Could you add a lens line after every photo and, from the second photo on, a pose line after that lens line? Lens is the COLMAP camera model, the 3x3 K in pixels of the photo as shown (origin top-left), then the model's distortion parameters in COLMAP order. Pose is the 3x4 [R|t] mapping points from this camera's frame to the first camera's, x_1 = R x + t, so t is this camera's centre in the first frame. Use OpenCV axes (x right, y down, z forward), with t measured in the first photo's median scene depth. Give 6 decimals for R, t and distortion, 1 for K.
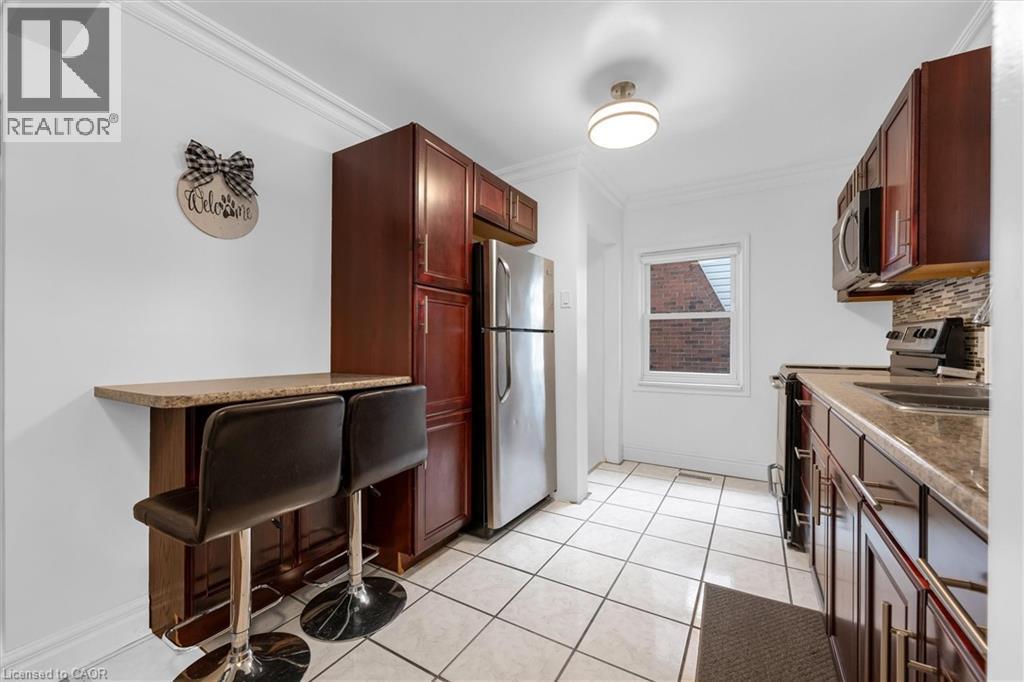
lens RADIAL K [[403.9, 0, 512.0], [0, 403.9, 341.0], [0, 0, 1]] dist [-0.000234, -0.000029]
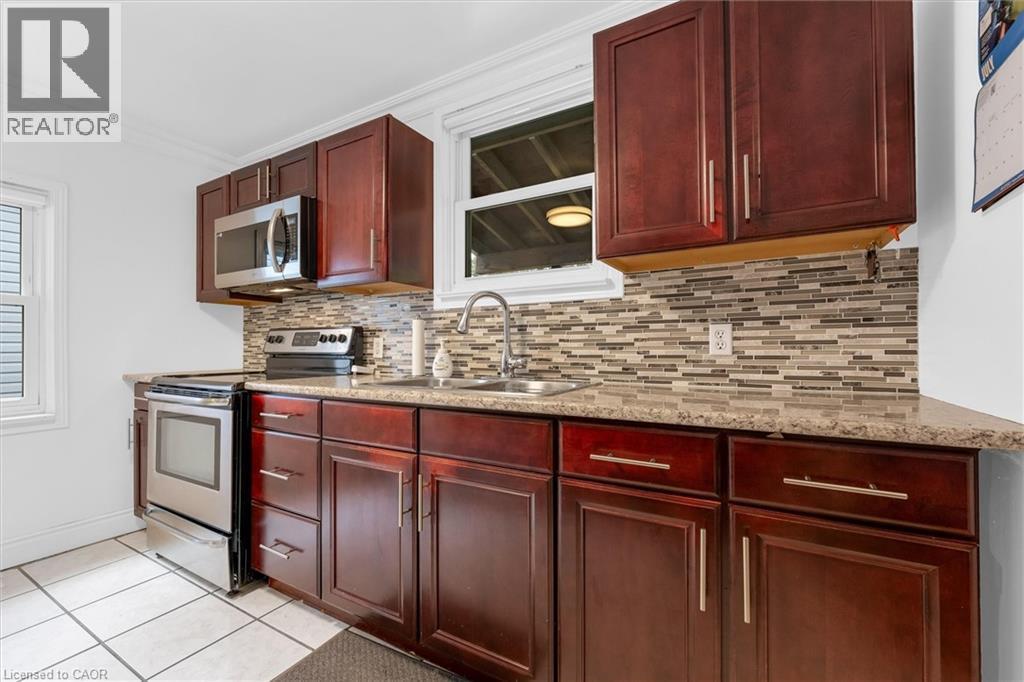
lens RADIAL K [[403.9, 0, 512.0], [0, 403.9, 341.0], [0, 0, 1]] dist [-0.000234, -0.000029]
pose [[-0.016869, 0.013751, 0.999763, -0.162324], [-0.002490, 0.999902, -0.013795, 0.003653], [-0.999855, -0.002722, -0.016833, 0.518903]]
